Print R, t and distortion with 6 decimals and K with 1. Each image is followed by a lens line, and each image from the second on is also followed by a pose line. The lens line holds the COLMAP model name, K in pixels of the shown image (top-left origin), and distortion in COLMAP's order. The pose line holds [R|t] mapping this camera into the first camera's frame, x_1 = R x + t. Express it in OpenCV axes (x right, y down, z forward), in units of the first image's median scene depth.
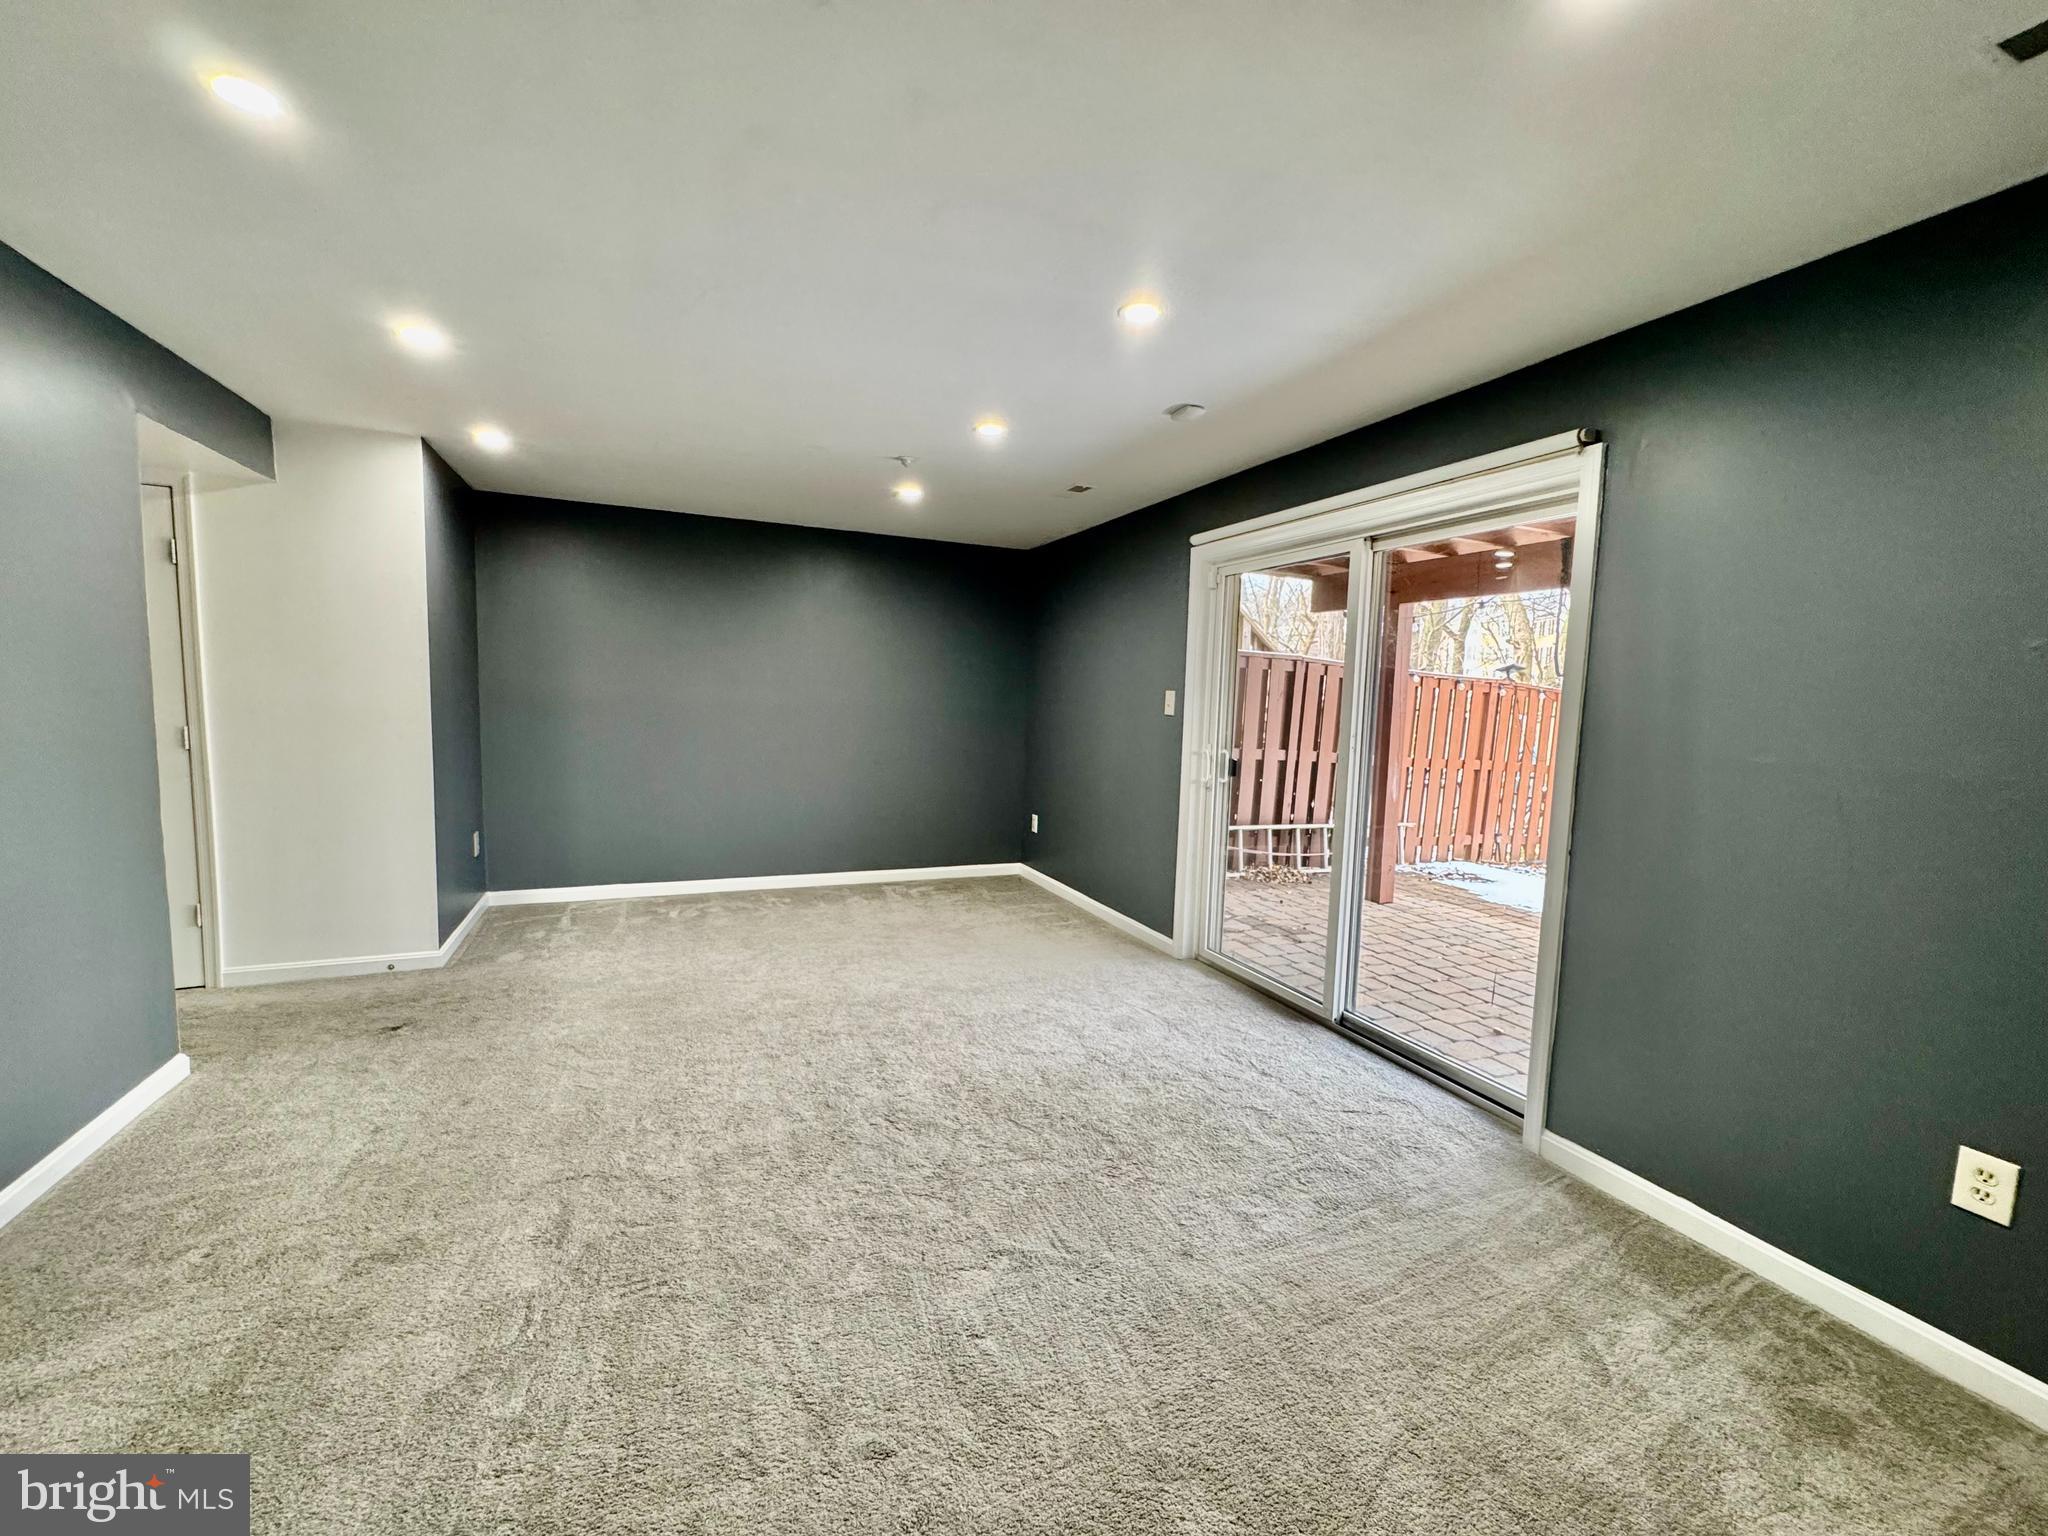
lens RADIAL K [[812.5, 0, 1022.0], [0, 812.5, 771.7], [0, 0, 1]] dist [-0.001824, 0.000913]
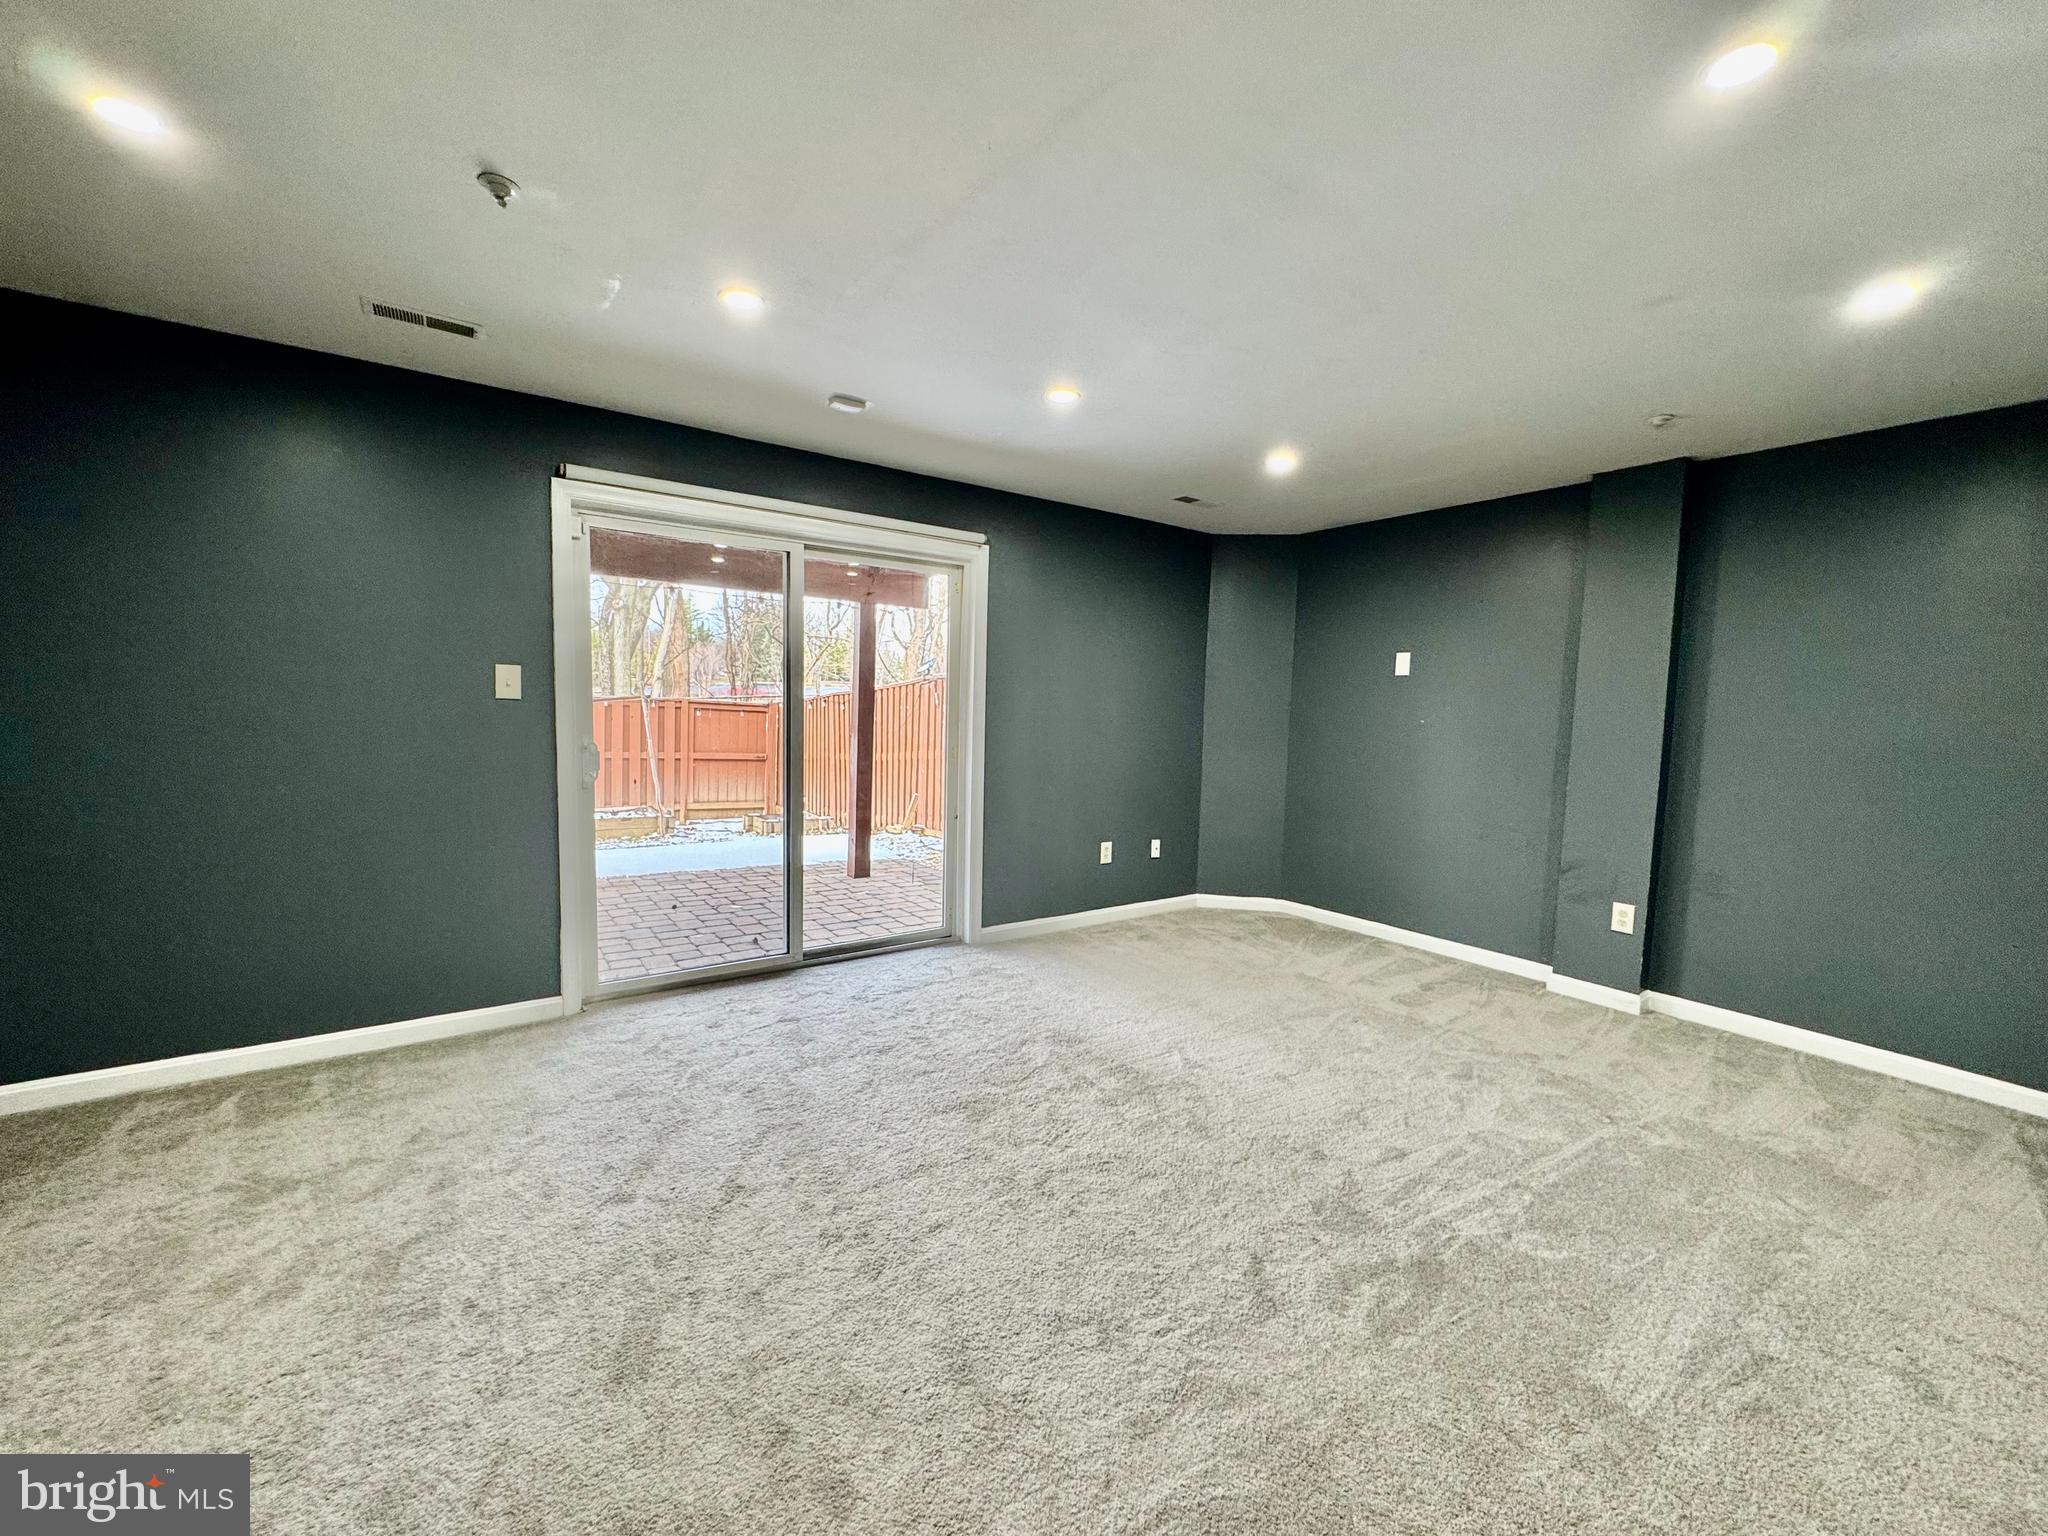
lens RADIAL K [[812.5, 0, 1024.6], [0, 812.5, 771.0], [0, 0, 1]] dist [-0.001824, 0.000913]
pose [[-0.196890, -0.115471, 0.973602, -0.553768], [0.062732, 0.989522, 0.130045, -0.064557], [-0.978417, 0.086681, -0.187583, 0.632791]]
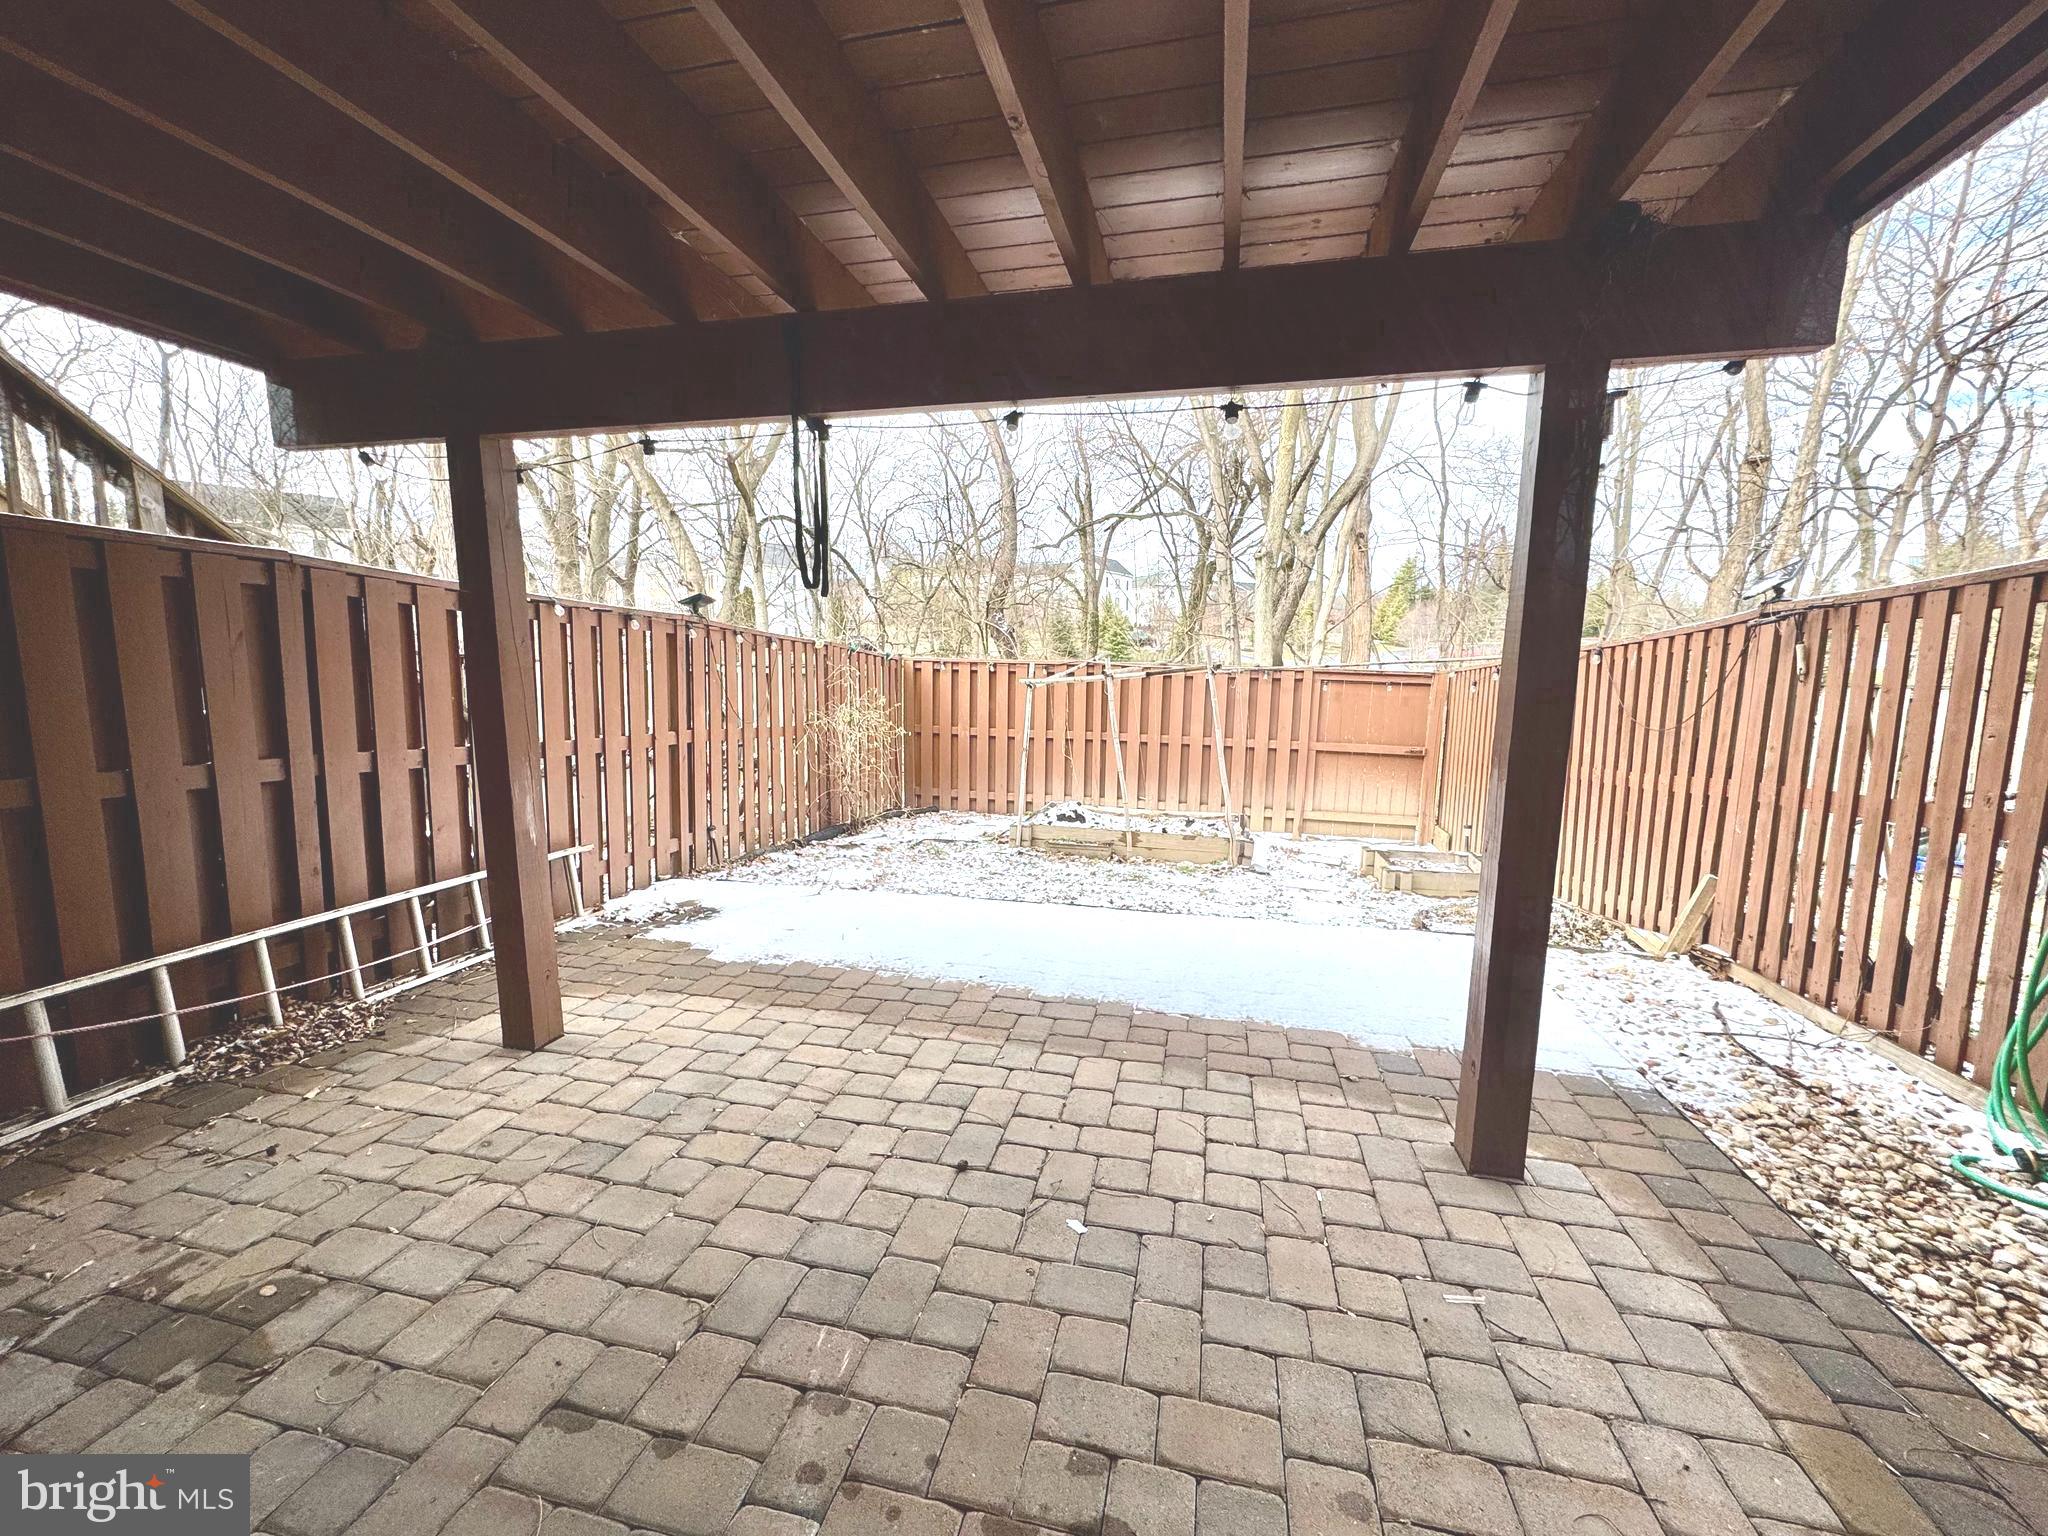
lens RADIAL K [[812.5, 0, 1023.9], [0, 812.5, 764.5], [0, 0, 1]] dist [-0.001824, 0.000913]
pose [[0.594710, -0.132432, 0.792957, 0.317842], [0.095197, 0.991000, 0.094110, -0.040300], [-0.798284, 0.019519, 0.601965, 0.586765]]
